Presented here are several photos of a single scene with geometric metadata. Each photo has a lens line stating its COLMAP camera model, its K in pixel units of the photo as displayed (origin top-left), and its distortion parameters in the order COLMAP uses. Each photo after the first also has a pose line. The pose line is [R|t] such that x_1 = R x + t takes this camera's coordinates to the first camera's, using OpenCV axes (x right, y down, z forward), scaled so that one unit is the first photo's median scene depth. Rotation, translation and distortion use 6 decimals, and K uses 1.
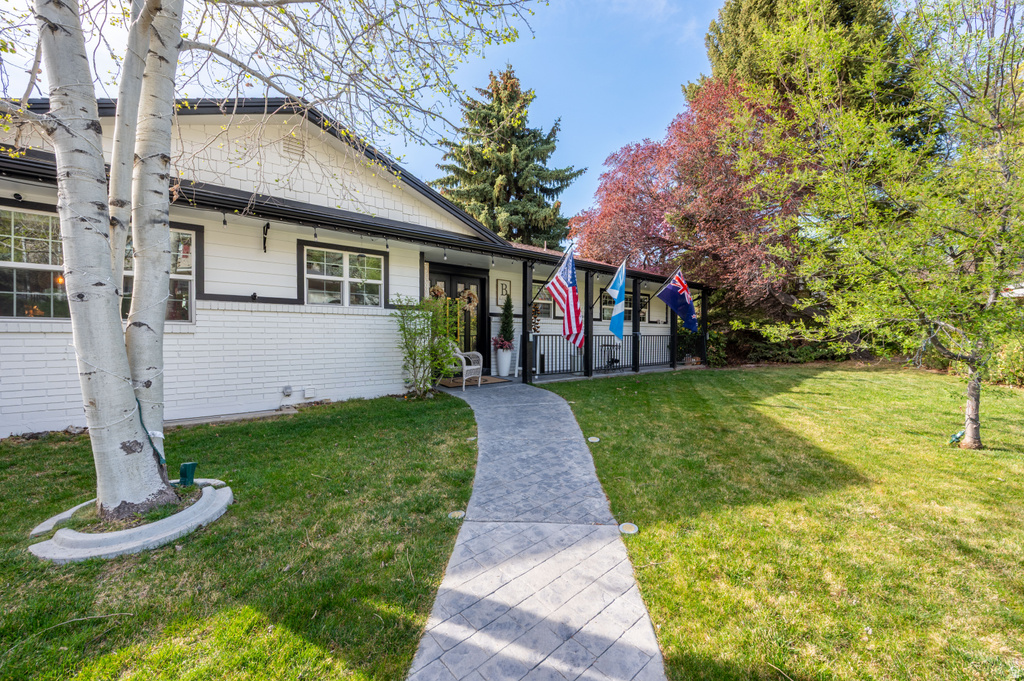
lens RADIAL K [[404.4, 0, 511.9], [0, 404.4, 347.0], [0, 0, 1]] dist [-0.004707, 0.000046]
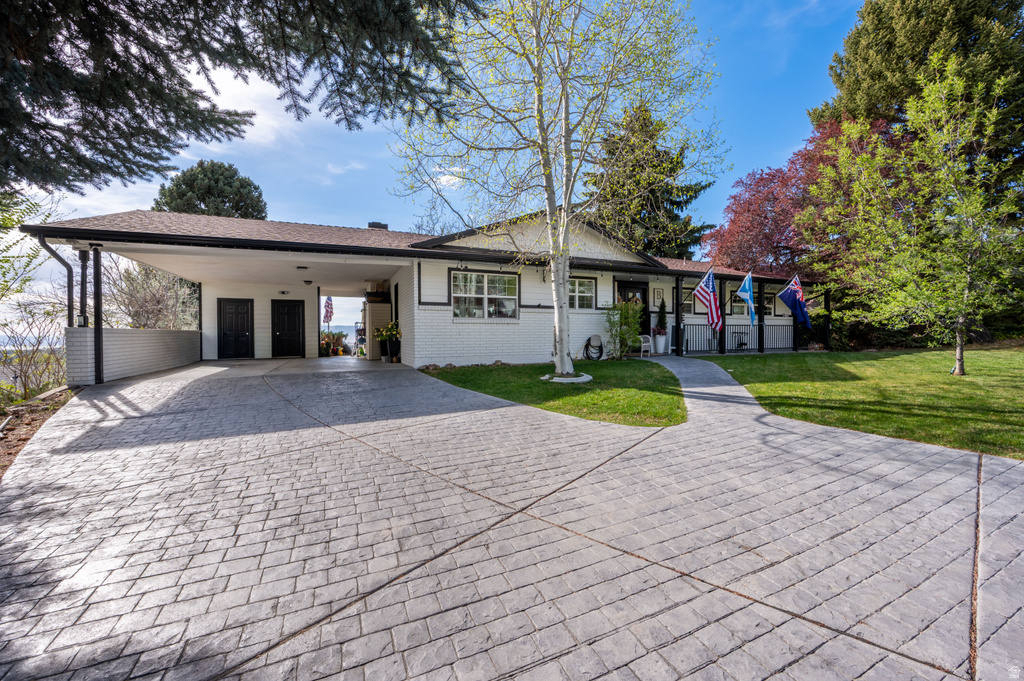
lens RADIAL K [[404.4, 0, 511.9], [0, 404.4, 346.0], [0, 0, 1]] dist [-0.004707, 0.000046]
pose [[0.962822, -0.005442, -0.270082, -0.140055], [0.003986, 0.999974, -0.005939, 0.050373], [0.270108, 0.004642, 0.962819, -0.564303]]
